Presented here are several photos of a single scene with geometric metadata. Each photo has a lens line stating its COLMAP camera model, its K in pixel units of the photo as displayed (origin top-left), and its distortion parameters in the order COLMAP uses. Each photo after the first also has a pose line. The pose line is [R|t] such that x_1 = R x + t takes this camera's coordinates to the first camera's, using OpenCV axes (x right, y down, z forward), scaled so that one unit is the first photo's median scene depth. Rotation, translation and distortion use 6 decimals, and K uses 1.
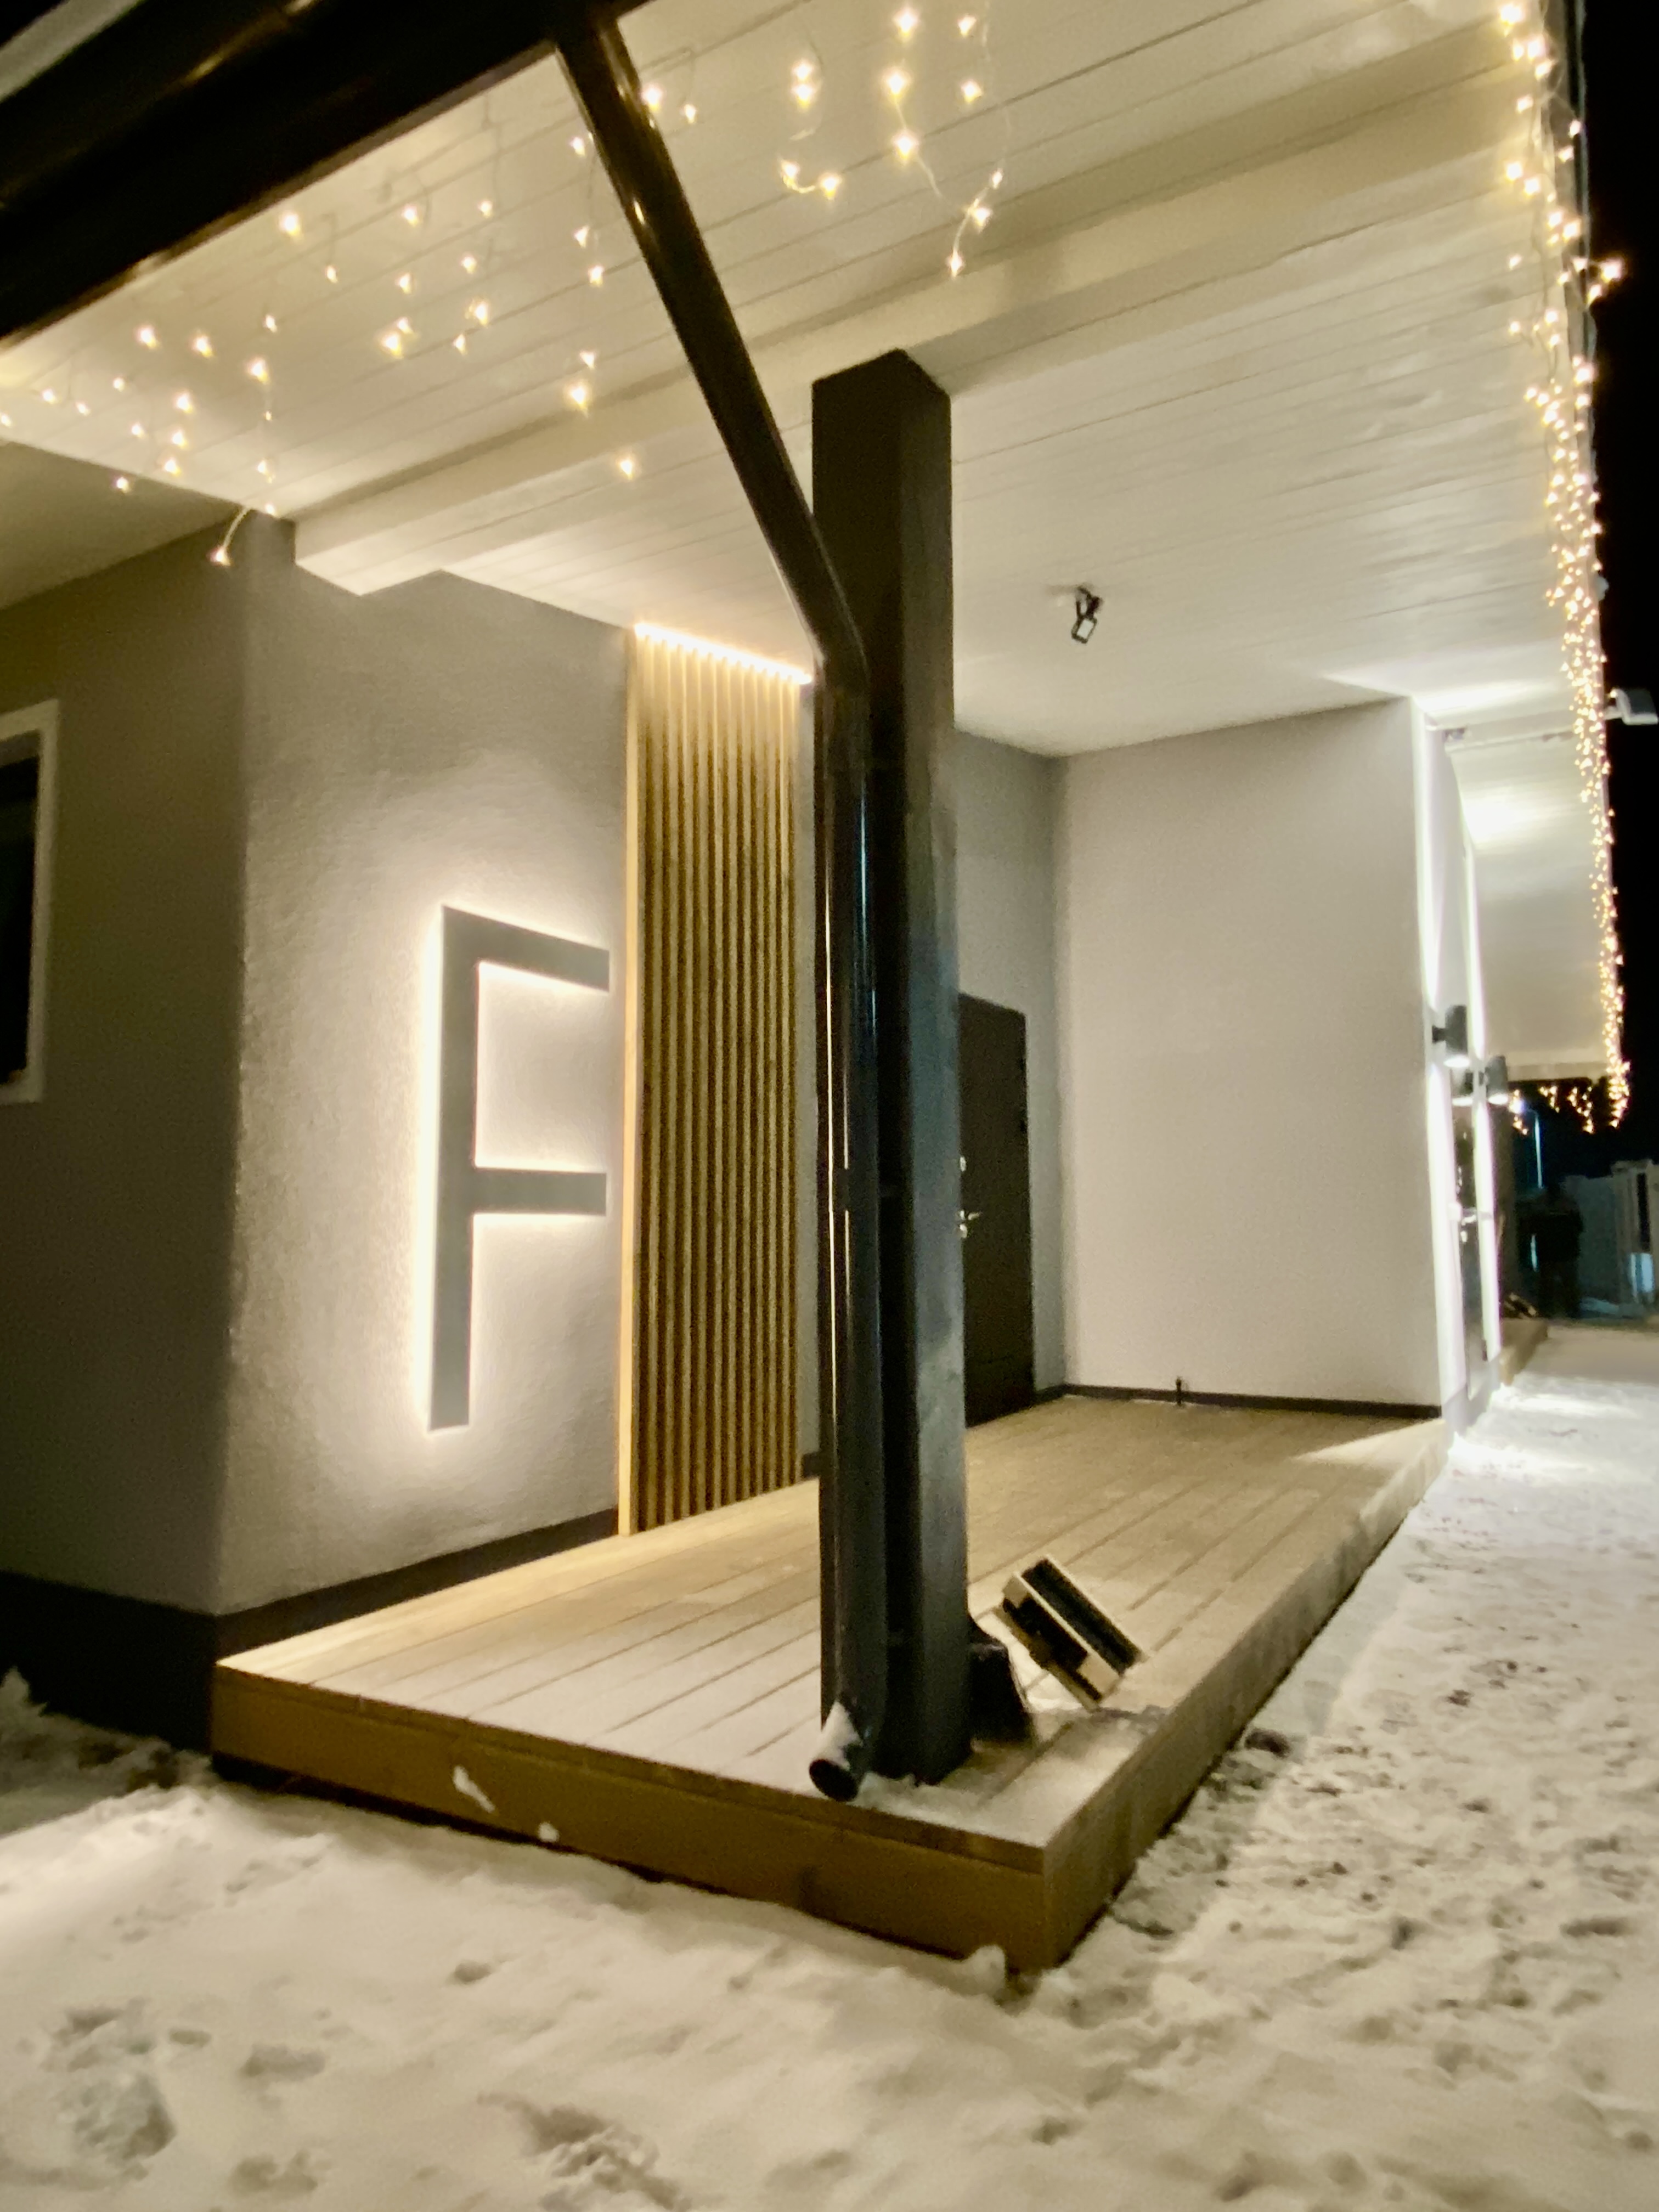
lens RADIAL K [[1398.1, 0, 830.4], [0, 1398.1, 1082.8], [0, 0, 1]] dist [0.037700, -0.043248]
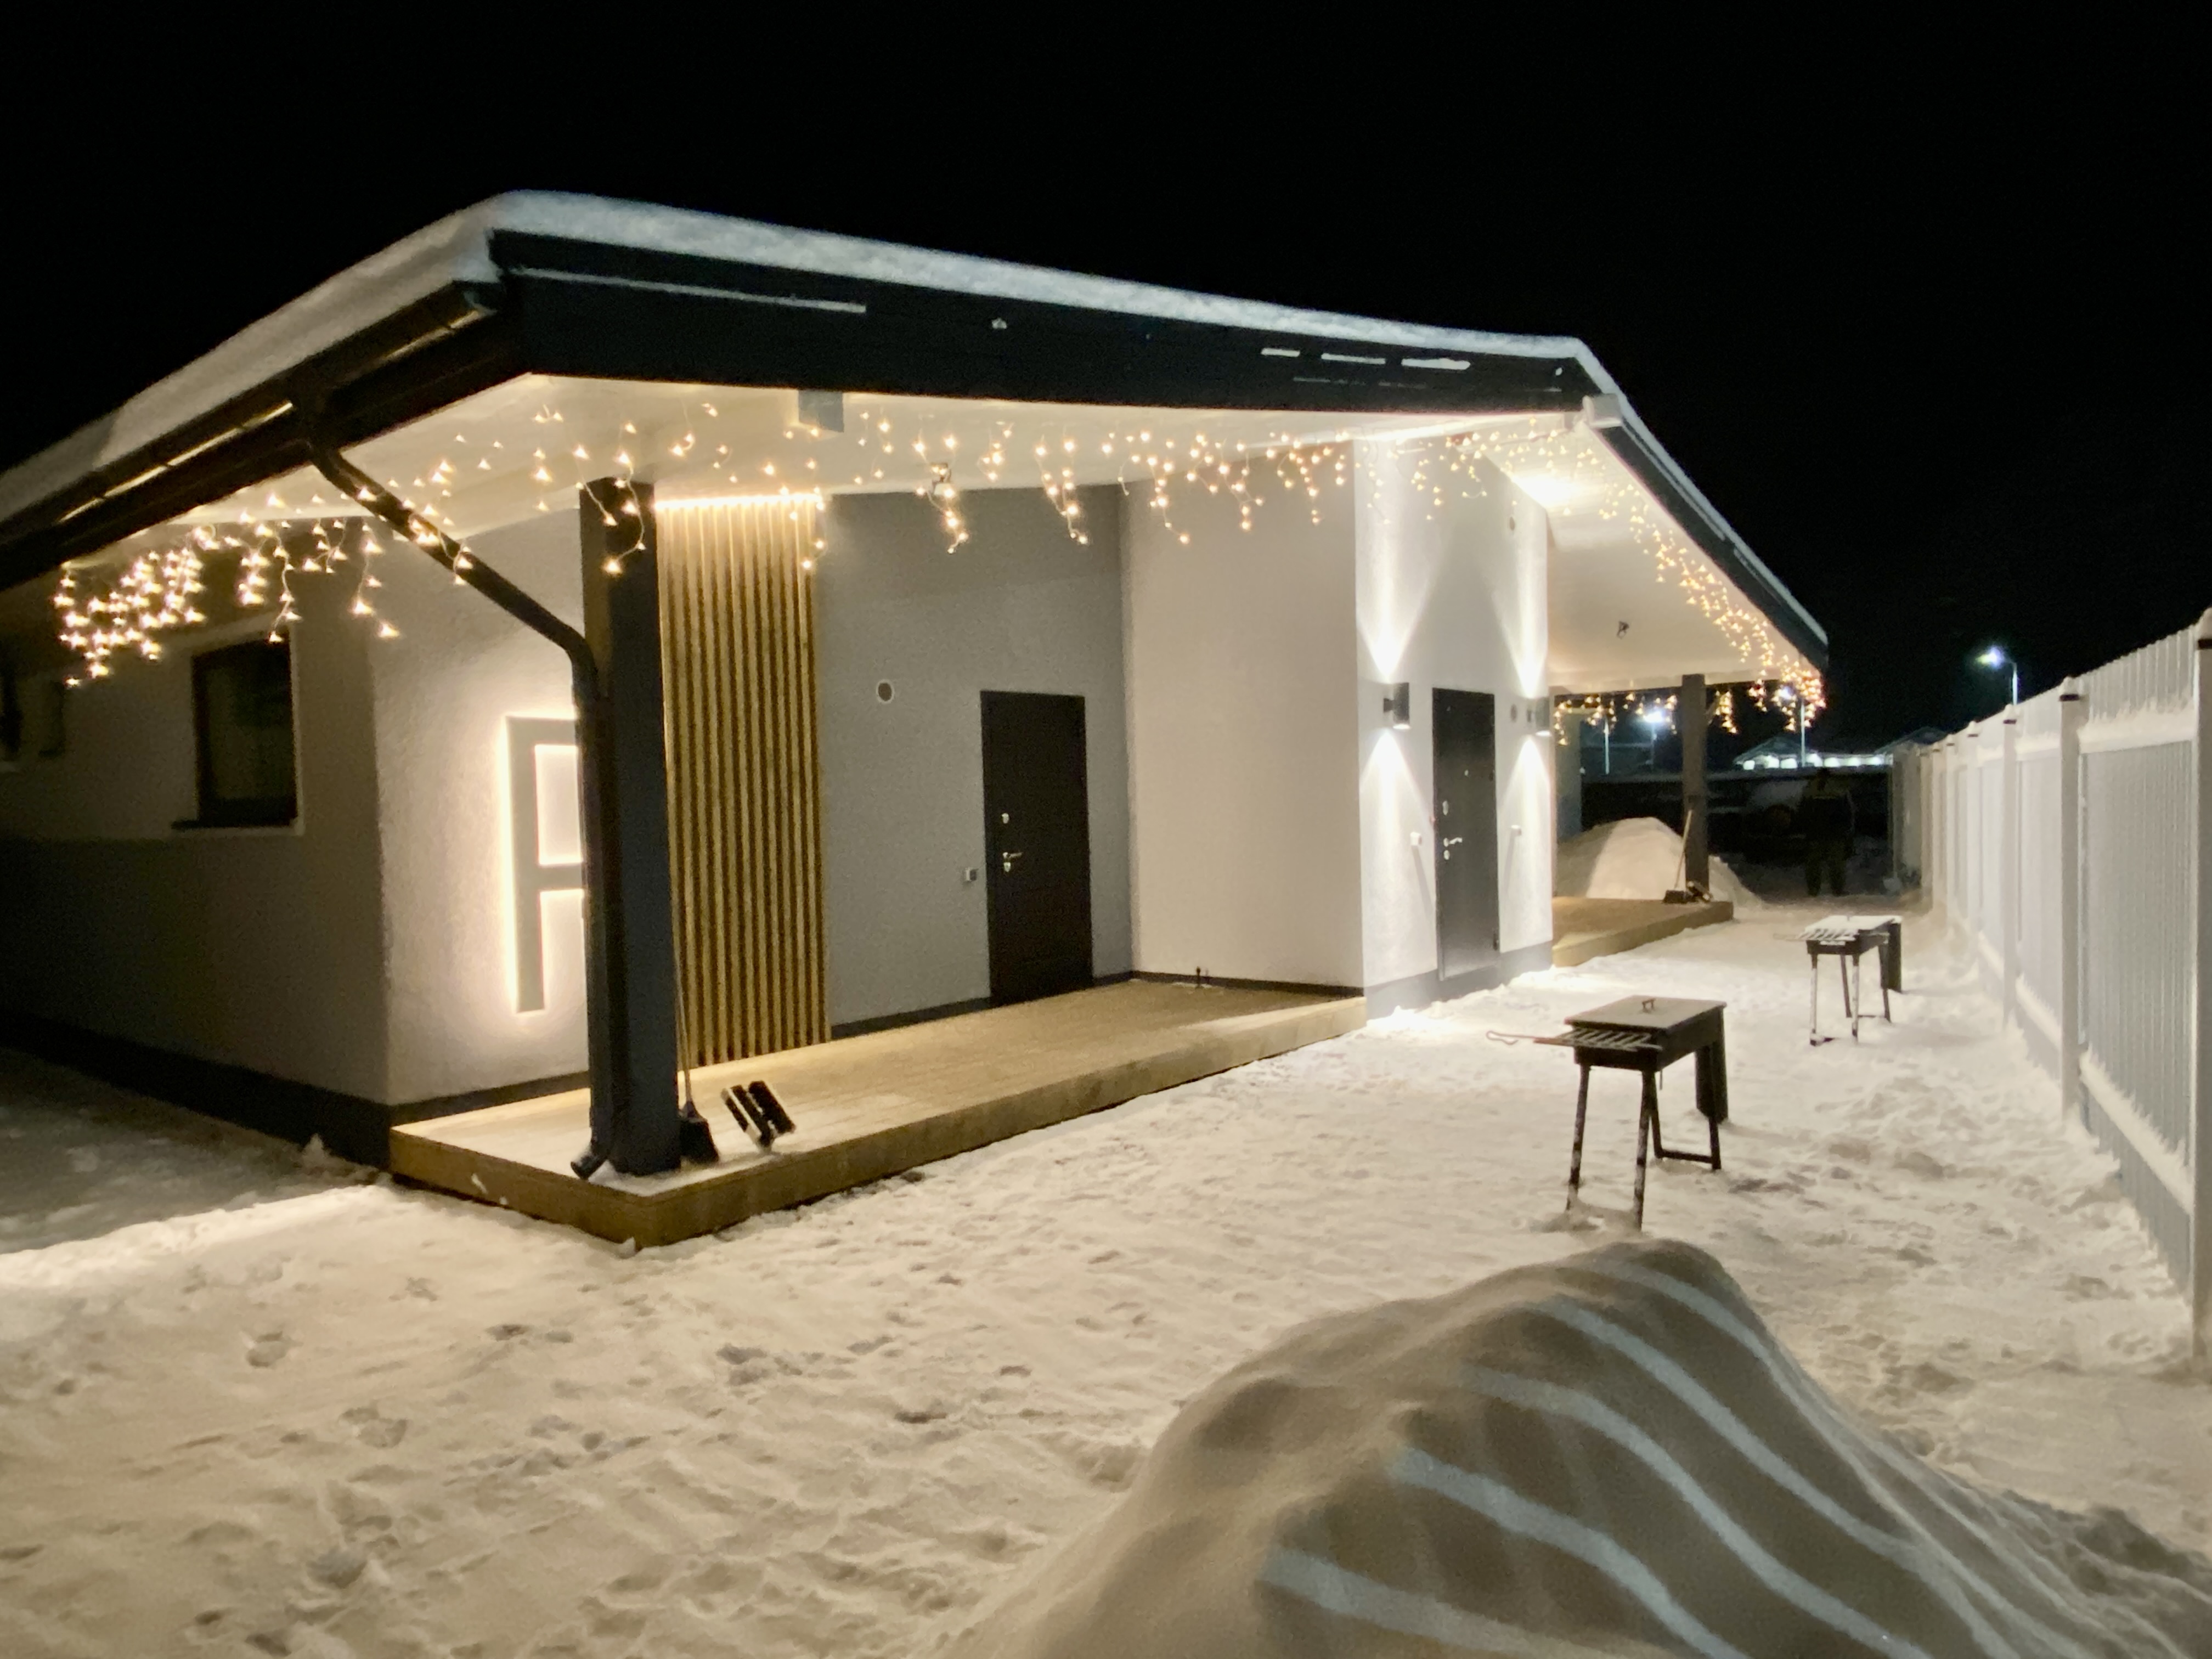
lens RADIAL K [[1398.1, 0, 1106.0], [0, 1398.1, 829.5], [0, 0, 1]] dist [0.037700, -0.043248]
pose [[0.987345, -0.019346, -0.157402, 0.829324], [0.039340, 0.991387, 0.124917, -0.201817], [0.153630, -0.129528, 0.979602, -0.691381]]
